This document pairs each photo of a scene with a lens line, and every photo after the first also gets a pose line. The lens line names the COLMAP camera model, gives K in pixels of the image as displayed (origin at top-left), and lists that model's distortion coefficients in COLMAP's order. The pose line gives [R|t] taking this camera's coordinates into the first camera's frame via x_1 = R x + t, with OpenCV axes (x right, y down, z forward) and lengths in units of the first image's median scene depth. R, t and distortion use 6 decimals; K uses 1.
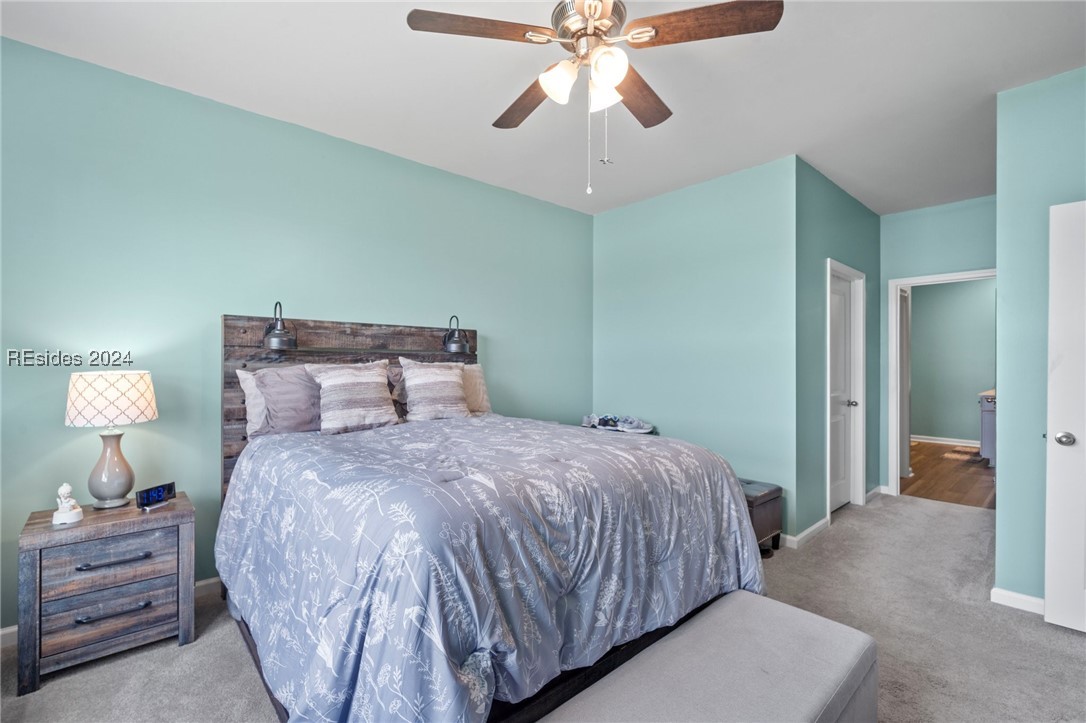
lens RADIAL K [[492.1, 0, 544.1], [0, 492.1, 363.5], [0, 0, 1]] dist [-0.002367, -0.000097]
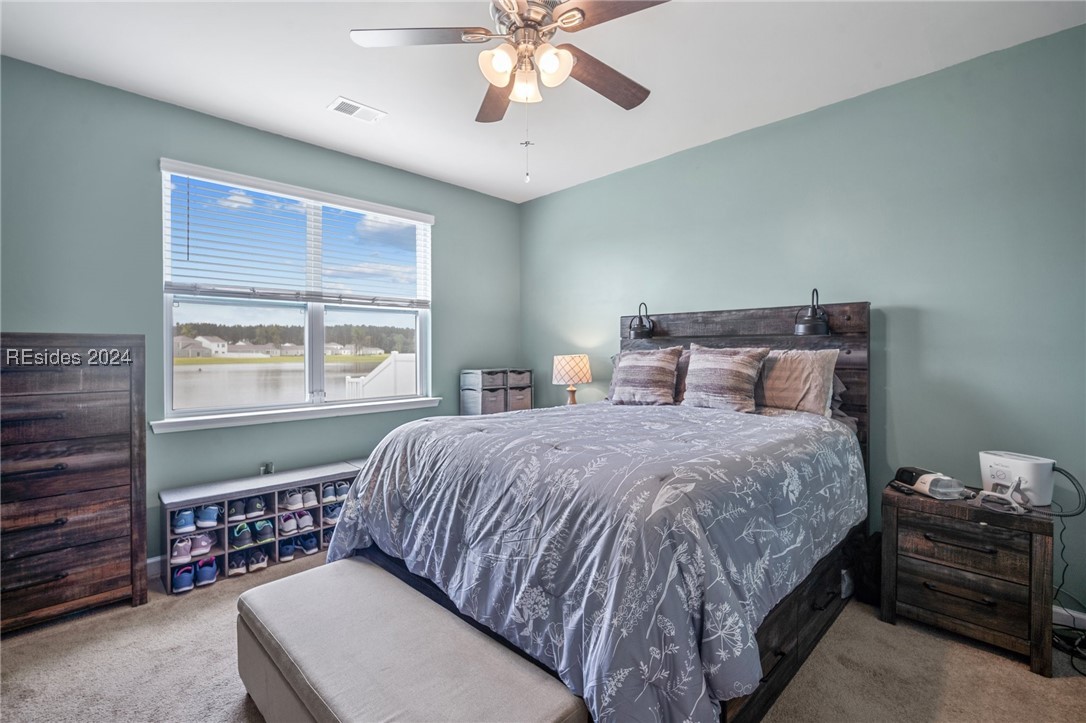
lens RADIAL K [[492.1, 0, 544.3], [0, 492.1, 357.8], [0, 0, 1]] dist [-0.002367, -0.000097]
pose [[0.030758, 0.010785, -0.999469, 0.715297], [0.004473, 0.999930, 0.010927, 0.004859], [0.999517, -0.004806, 0.030708, 0.650139]]
